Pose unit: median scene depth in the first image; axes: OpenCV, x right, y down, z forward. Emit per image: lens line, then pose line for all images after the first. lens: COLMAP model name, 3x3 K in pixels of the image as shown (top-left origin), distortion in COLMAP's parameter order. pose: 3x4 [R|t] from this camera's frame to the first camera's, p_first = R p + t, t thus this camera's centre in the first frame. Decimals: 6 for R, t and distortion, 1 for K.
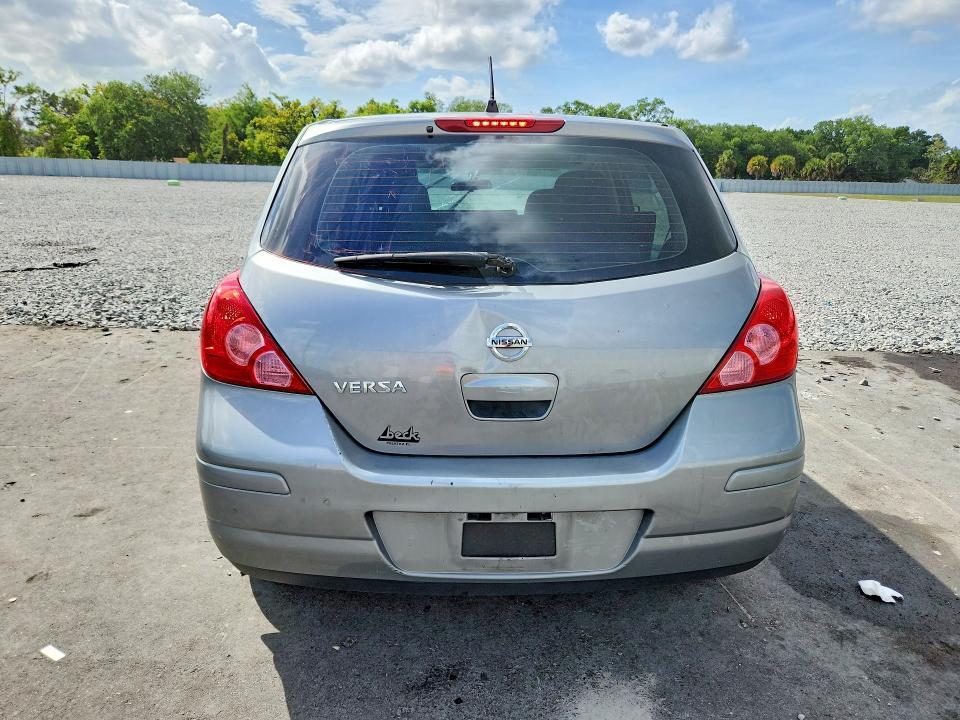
lens RADIAL K [[726.2, 0, 474.6], [0, 726.2, 365.8], [0, 0, 1]] dist [-0.007024, -0.008819]
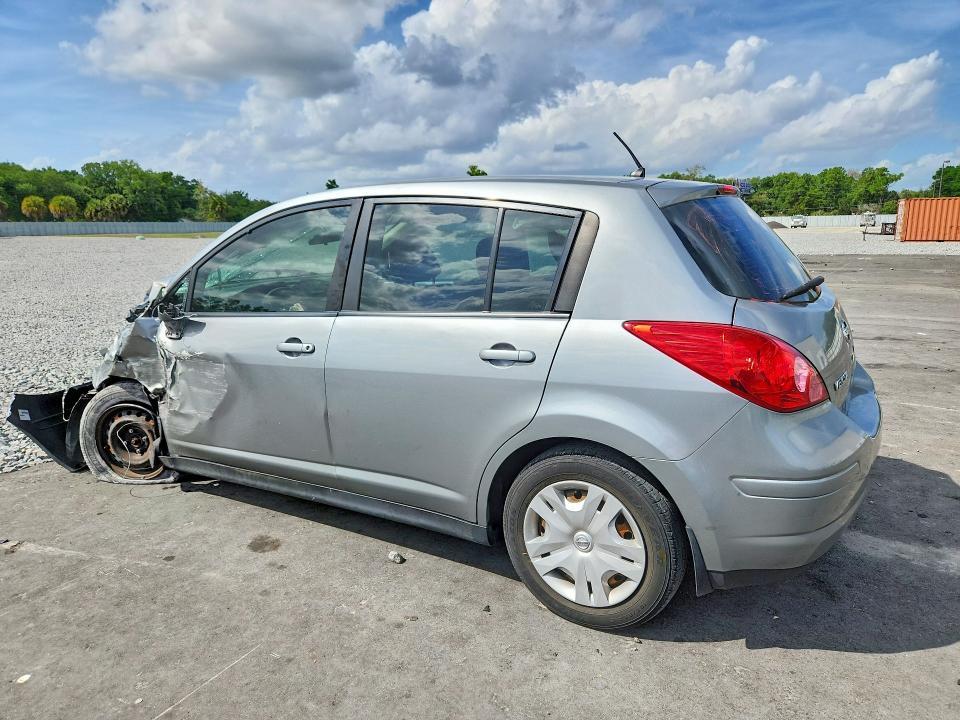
lens RADIAL K [[726.2, 0, 474.1], [0, 726.2, 356.1], [0, 0, 1]] dist [-0.007024, -0.008819]
pose [[0.469508, -0.173661, 0.865681, -0.183281], [0.228321, 0.970997, 0.070957, -0.030007], [-0.852896, 0.164339, 0.495541, 0.101236]]
